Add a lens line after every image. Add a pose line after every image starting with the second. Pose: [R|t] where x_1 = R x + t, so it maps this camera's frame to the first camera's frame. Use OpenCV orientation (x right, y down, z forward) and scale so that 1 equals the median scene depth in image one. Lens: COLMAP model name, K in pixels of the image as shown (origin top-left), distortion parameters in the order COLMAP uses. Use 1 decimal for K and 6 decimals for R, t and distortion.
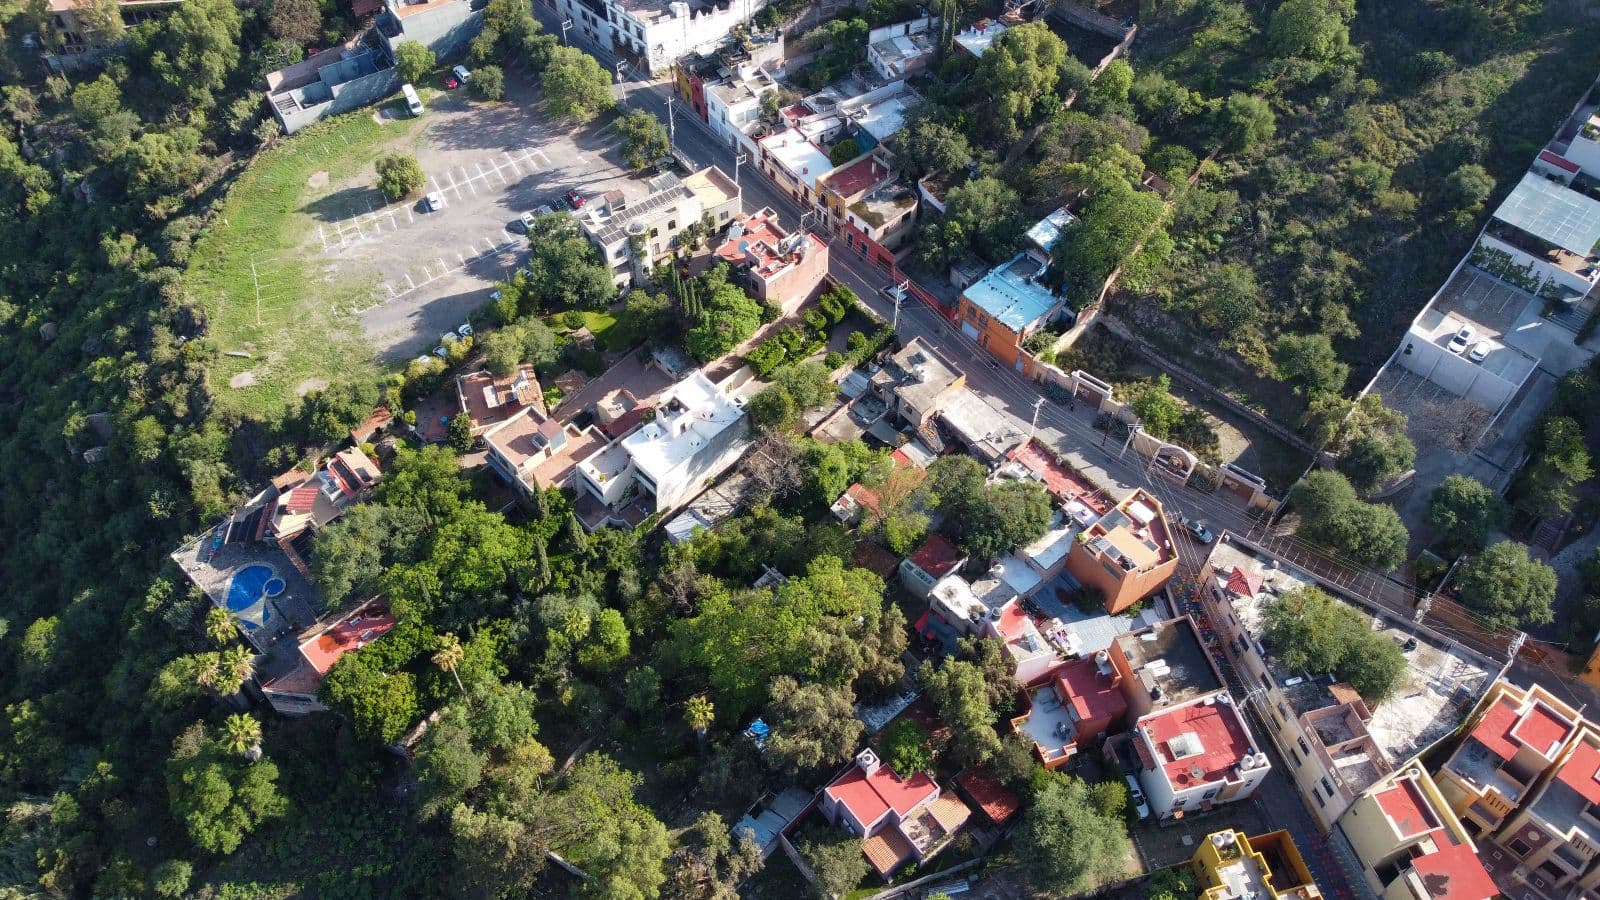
lens RADIAL K [[1216.2, 0, 796.4], [0, 1216.2, 447.0], [0, 0, 1]] dist [-0.003383, -0.005047]
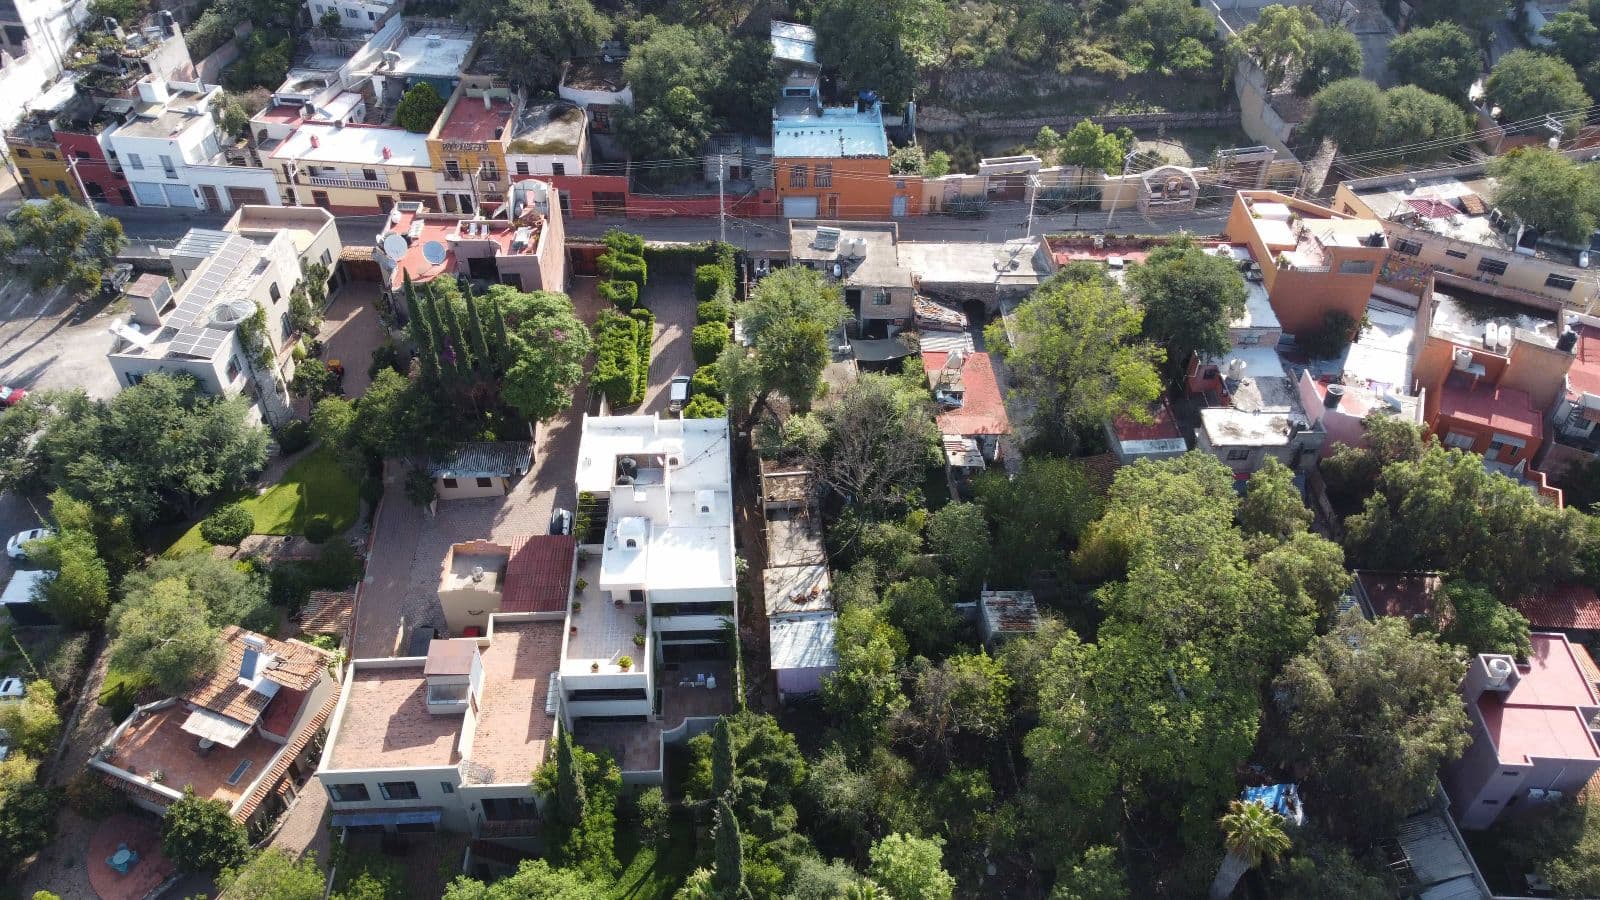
lens RADIAL K [[1216.2, 0, 796.4], [0, 1216.2, 447.0], [0, 0, 1]] dist [-0.003383, -0.005047]
pose [[0.659292, -0.503243, 0.558642, -0.305378], [0.578907, 0.813862, 0.049946, -0.024640], [-0.479793, 0.290472, 0.827904, 0.510423]]
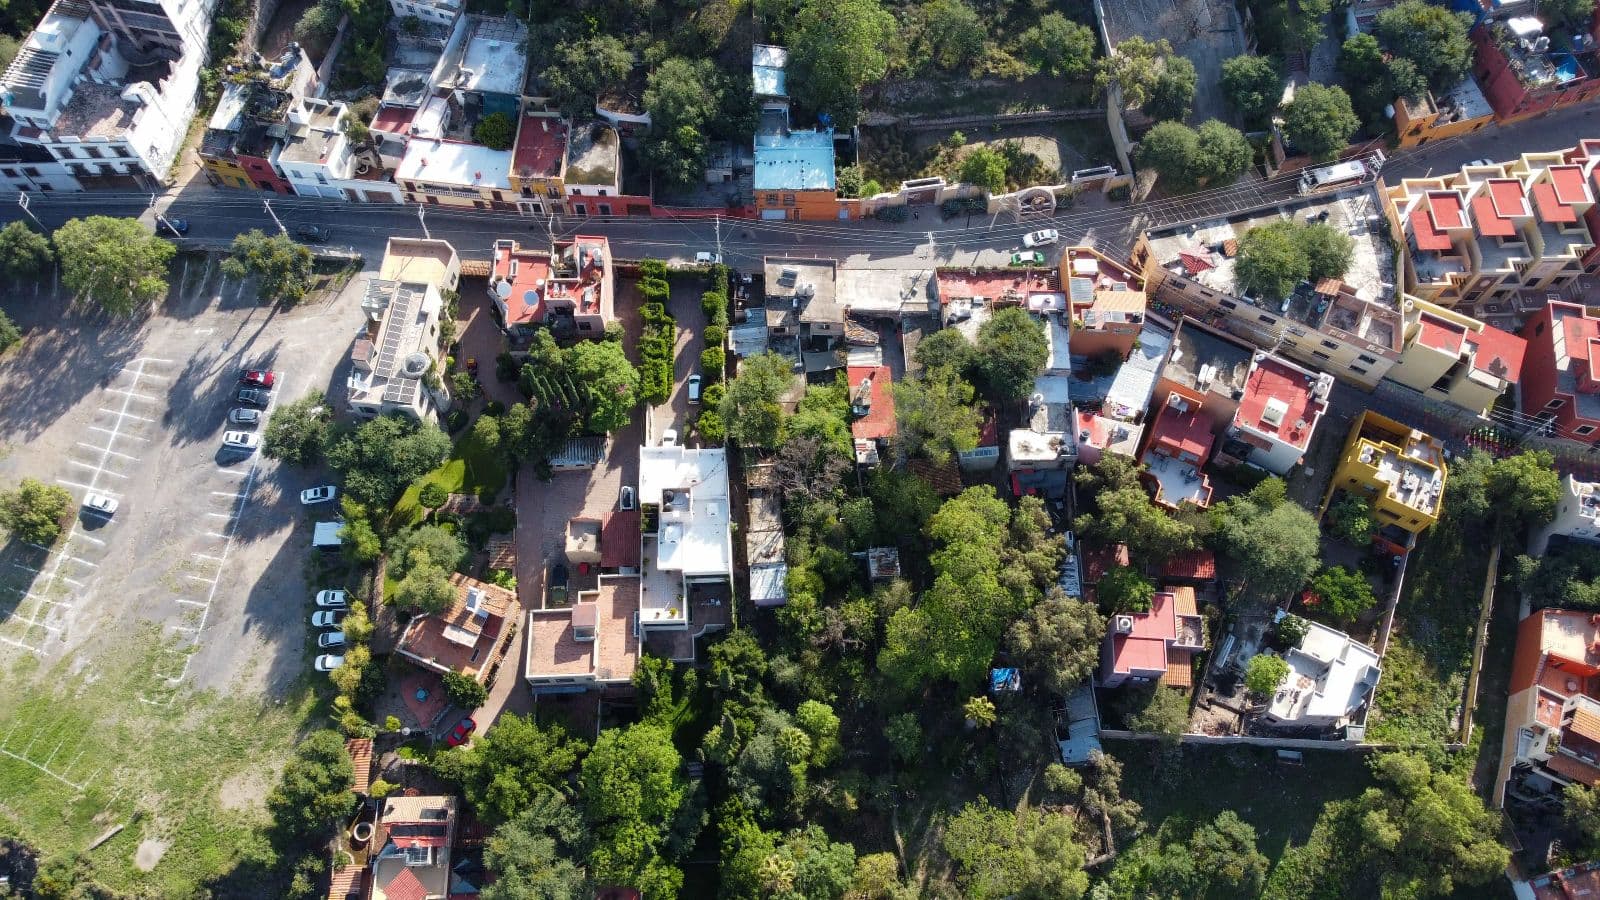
lens RADIAL K [[1216.2, 0, 796.4], [0, 1216.2, 447.0], [0, 0, 1]] dist [-0.003383, -0.005047]
pose [[0.664068, -0.677076, 0.317146, -0.274171], [0.575286, 0.733645, 0.361679, -0.304153], [-0.477556, -0.057730, 0.876702, 0.166824]]
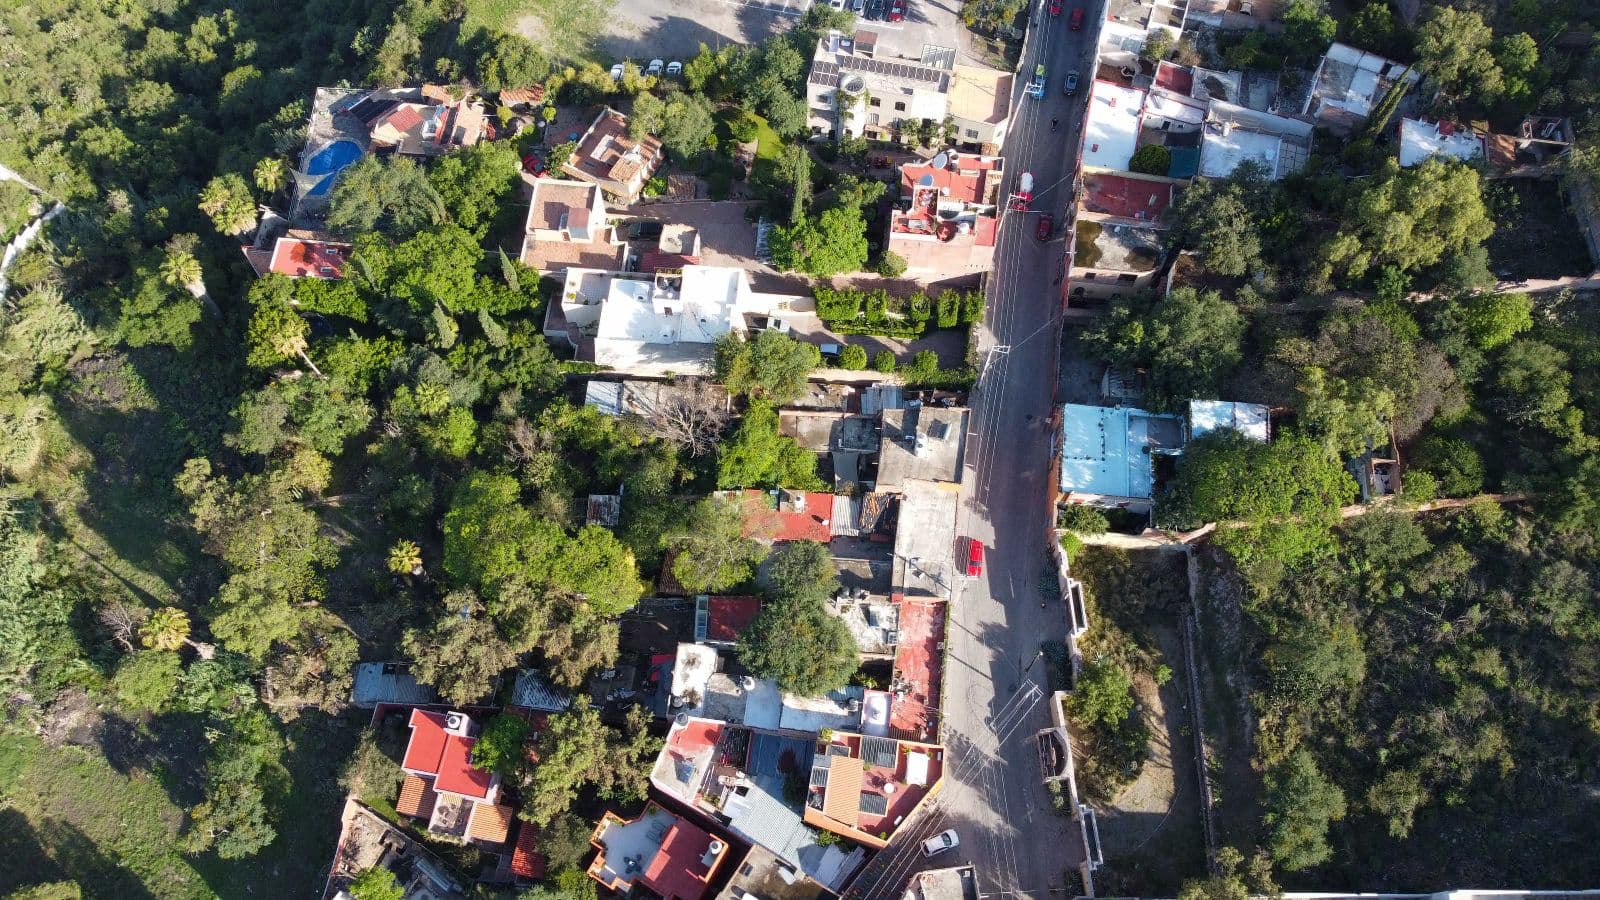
lens RADIAL K [[1216.2, 0, 796.4], [0, 1216.2, 447.0], [0, 0, 1]] dist [-0.003383, -0.005047]
pose [[0.665699, 0.680047, -0.307215, 0.286022], [-0.580502, 0.730632, 0.359436, -0.292437], [0.468894, -0.060937, 0.881150, 0.237936]]
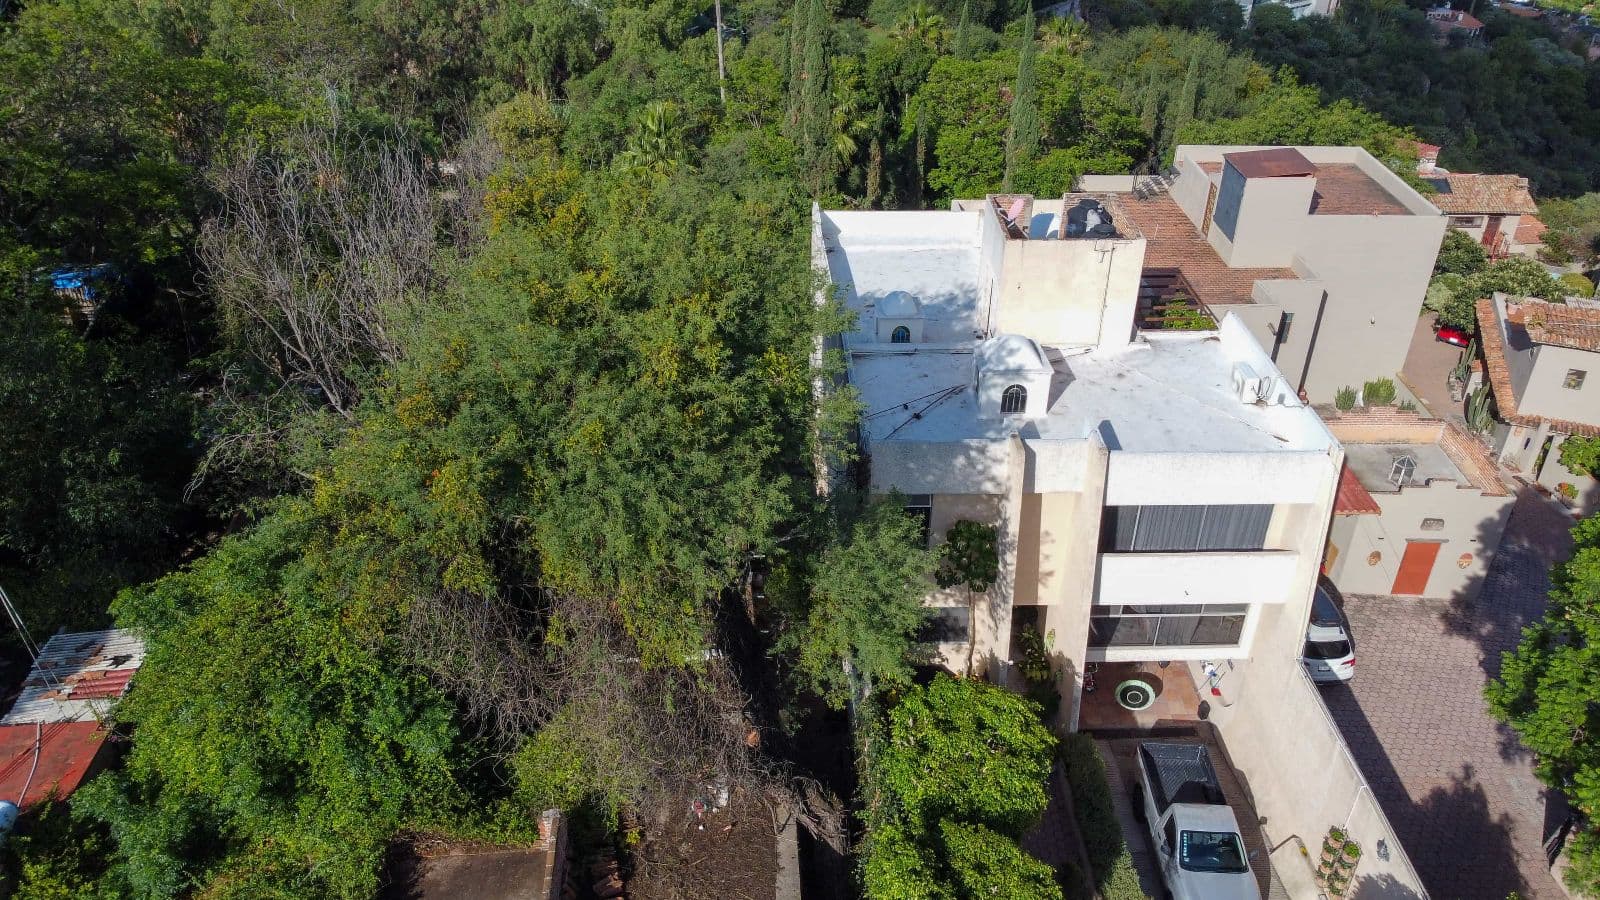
lens RADIAL K [[1216.2, 0, 796.4], [0, 1216.2, 447.0], [0, 0, 1]] dist [-0.003383, -0.005047]
pose [[-0.670027, 0.390255, -0.631478, 0.062447], [-0.578089, 0.259352, 0.773659, -0.138031], [0.465700, 0.883424, 0.051829, 0.921850]]
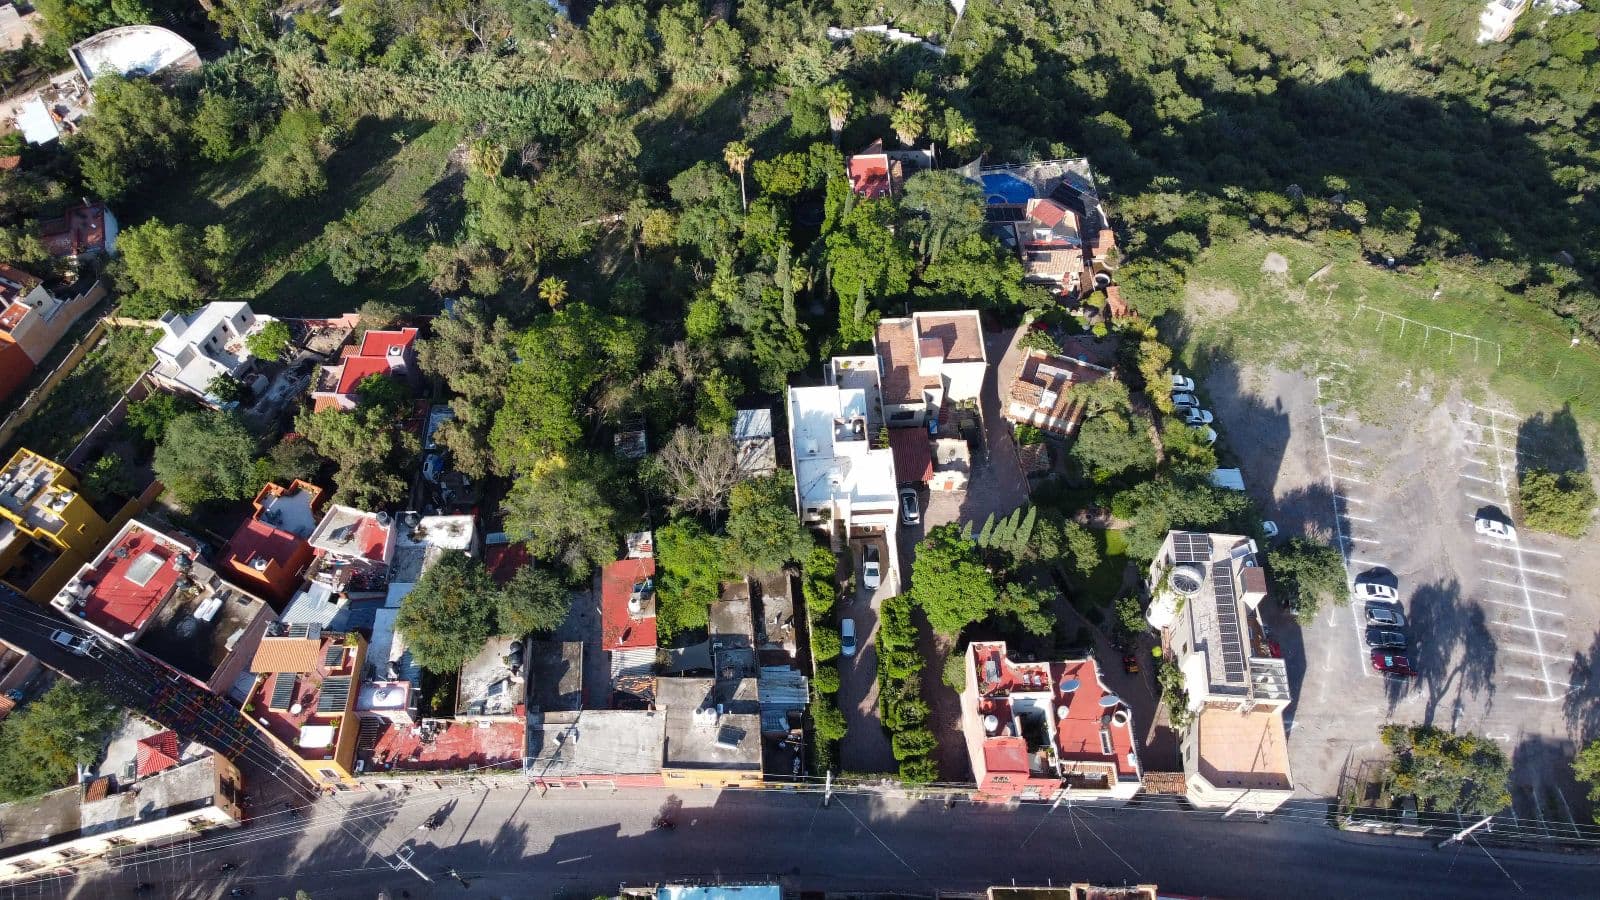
lens RADIAL K [[1216.2, 0, 796.4], [0, 1216.2, 447.0], [0, 0, 1]] dist [-0.003383, -0.005047]
pose [[-0.644980, 0.641140, -0.415860, 0.249719], [-0.596002, -0.081421, 0.798844, -0.613394], [0.478312, 0.763092, 0.434636, 0.583619]]
